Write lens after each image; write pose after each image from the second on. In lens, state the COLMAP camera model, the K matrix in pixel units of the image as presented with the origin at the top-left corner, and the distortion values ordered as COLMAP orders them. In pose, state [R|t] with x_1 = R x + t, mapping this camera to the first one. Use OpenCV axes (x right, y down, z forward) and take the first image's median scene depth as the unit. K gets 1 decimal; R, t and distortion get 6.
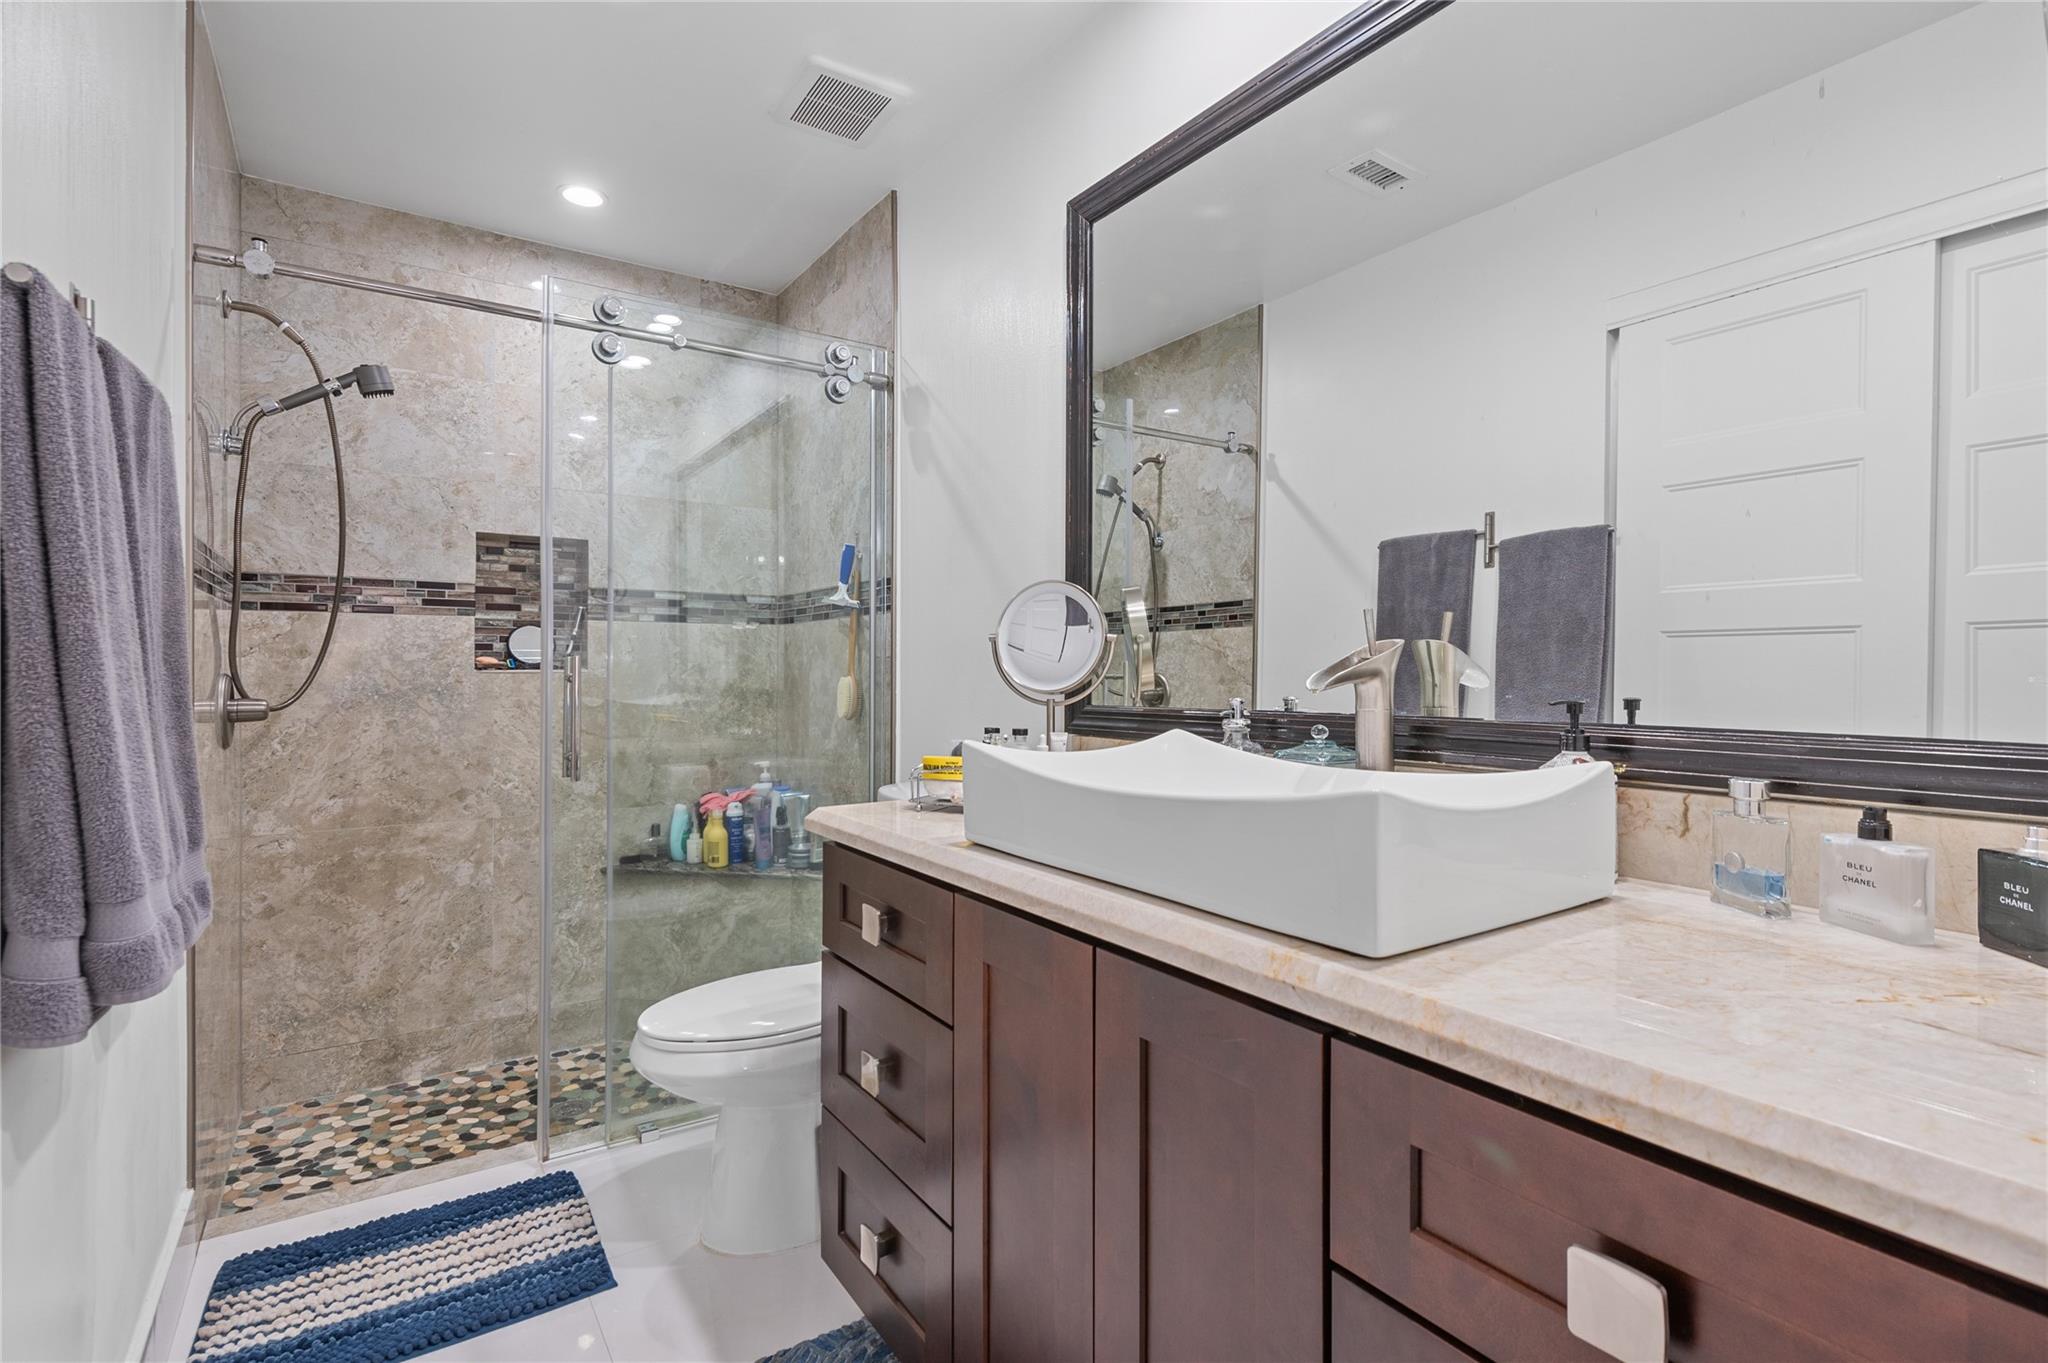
lens RADIAL K [[973.9, 0, 1021.9], [0, 973.9, 675.7], [0, 0, 1]] dist [0.016250, -0.005152]
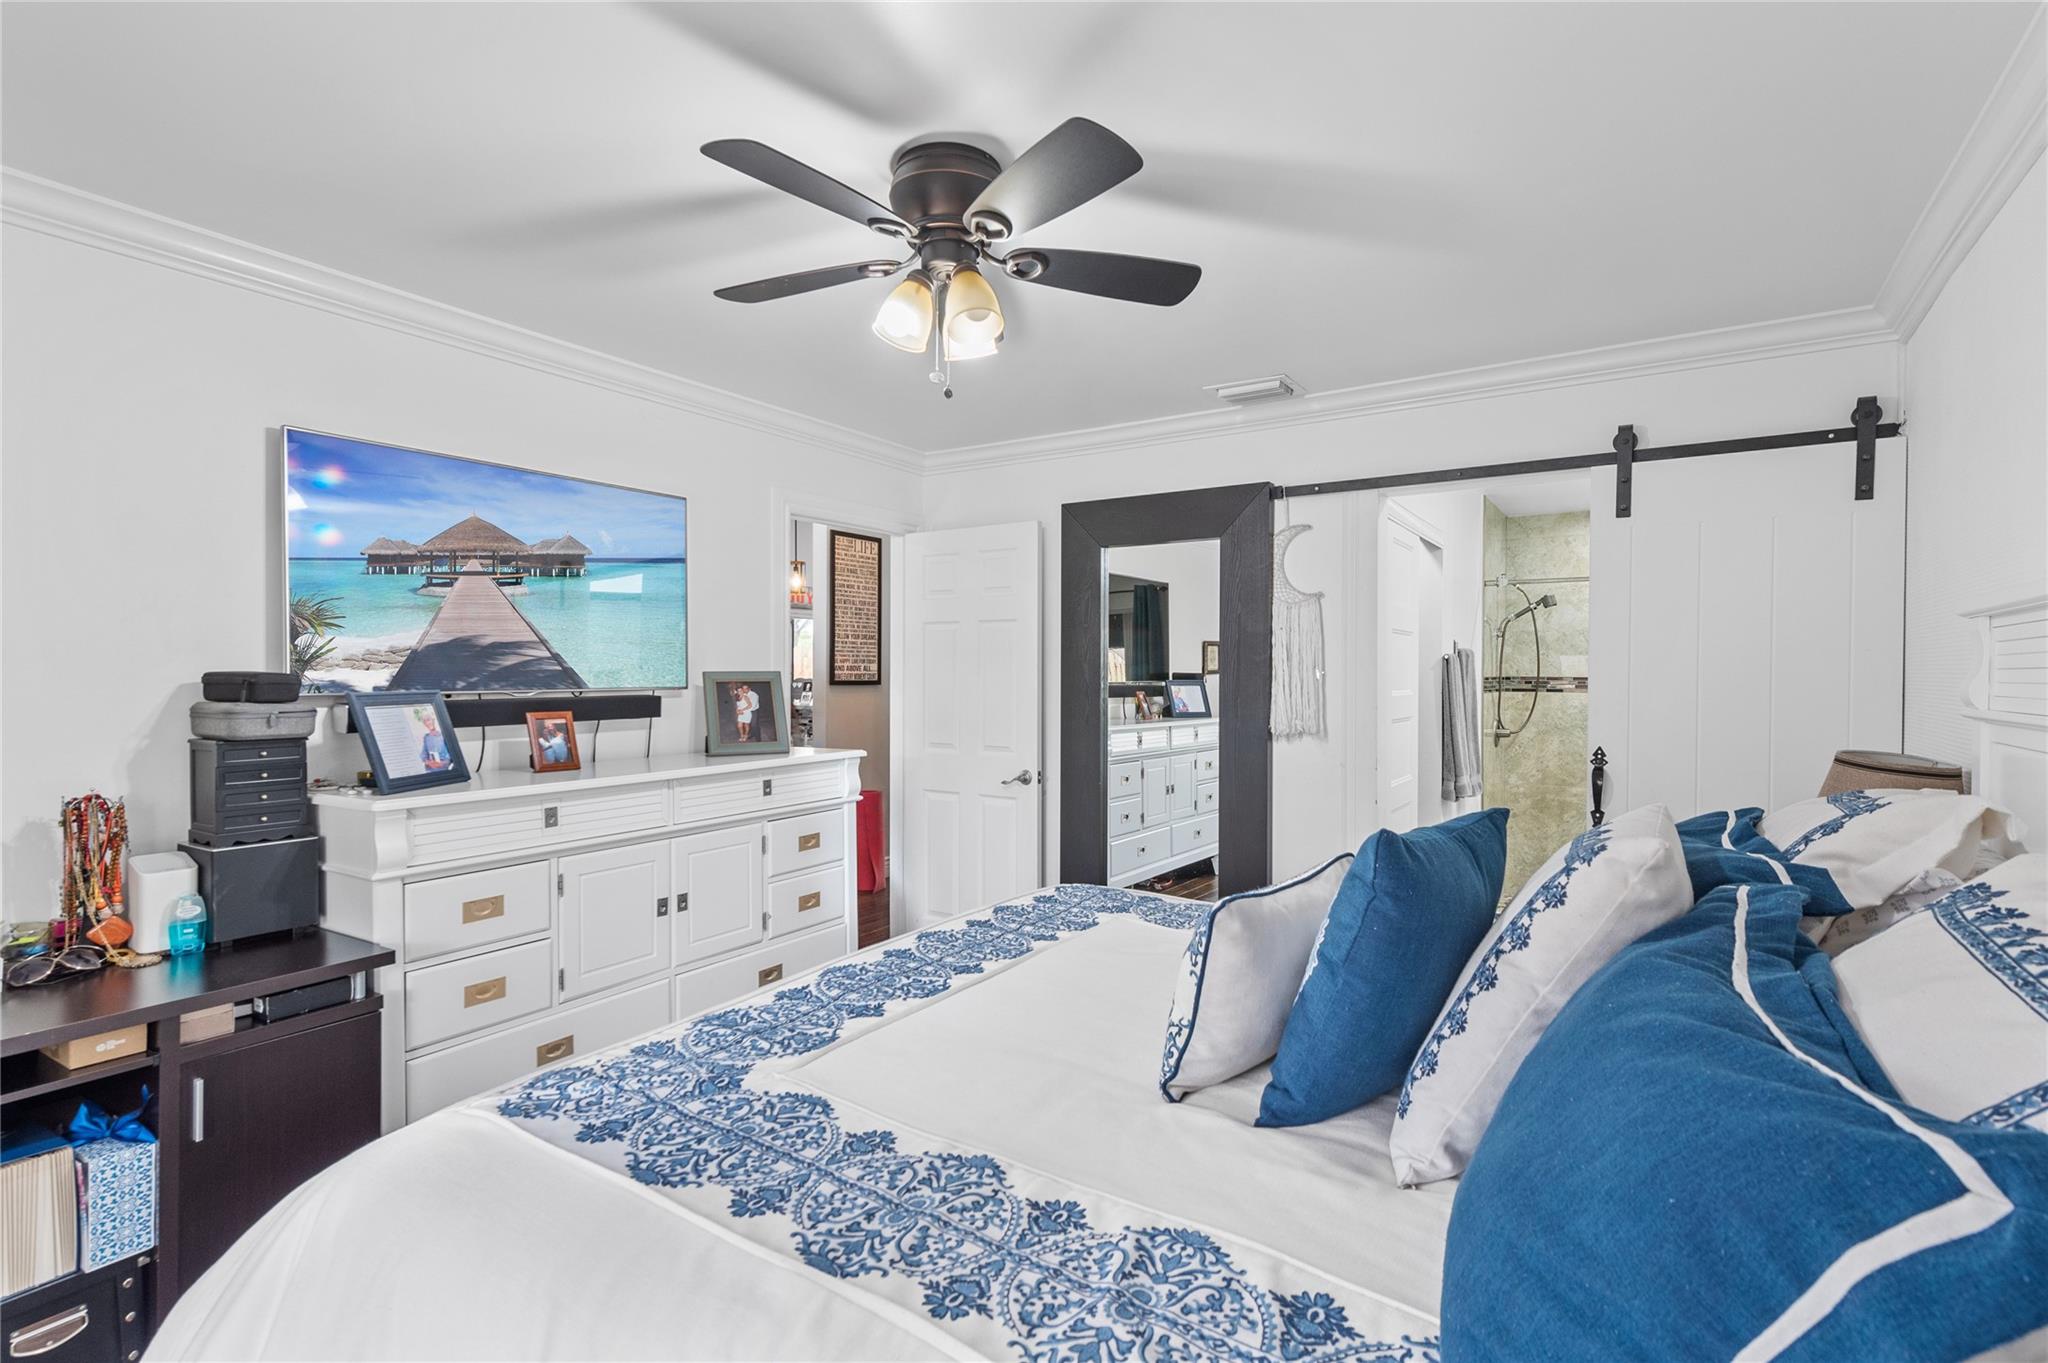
lens RADIAL K [[973.9, 0, 1020.4], [0, 973.9, 674.9], [0, 0, 1]] dist [0.016250, -0.005152]
pose [[0.371439, 0.006521, -0.928434, 1.010324], [-0.006068, 0.999971, 0.004595, -0.109226], [0.928437, 0.003927, 0.371468, -1.020941]]
